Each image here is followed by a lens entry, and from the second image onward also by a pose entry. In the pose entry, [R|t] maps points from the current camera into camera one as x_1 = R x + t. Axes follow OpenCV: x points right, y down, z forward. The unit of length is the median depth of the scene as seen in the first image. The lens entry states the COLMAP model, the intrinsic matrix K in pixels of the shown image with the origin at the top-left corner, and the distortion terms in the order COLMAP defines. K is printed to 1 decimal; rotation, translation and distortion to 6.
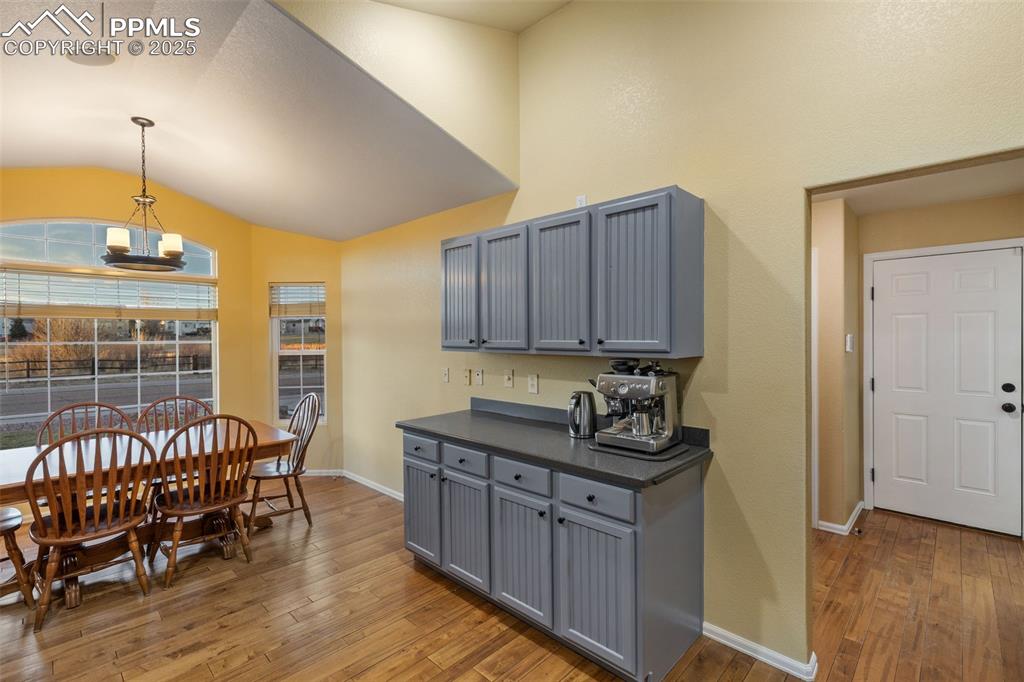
lens RADIAL K [[466.1, 0, 514.7], [0, 466.1, 336.5], [0, 0, 1]] dist [0.003926, 0.000630]
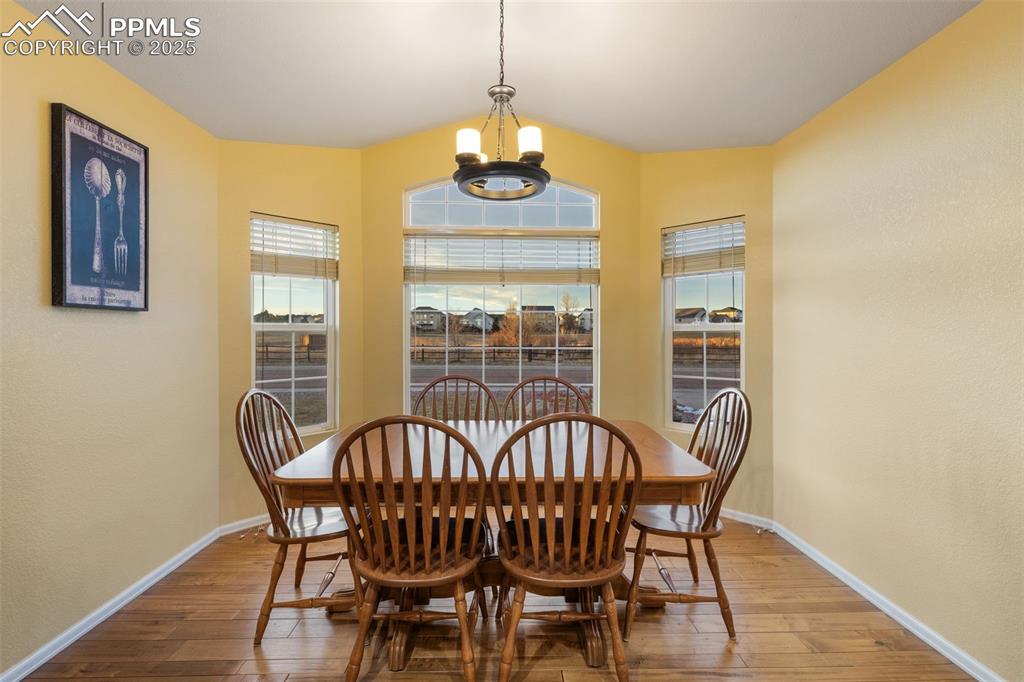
lens RADIAL K [[466.1, 0, 514.7], [0, 466.1, 336.5], [0, 0, 1]] dist [0.003926, 0.000630]
pose [[0.709908, 0.012637, -0.704182, -0.254455], [-0.008646, 0.999920, 0.009229, 0.063358], [0.704242, -0.000464, 0.709960, 0.470107]]
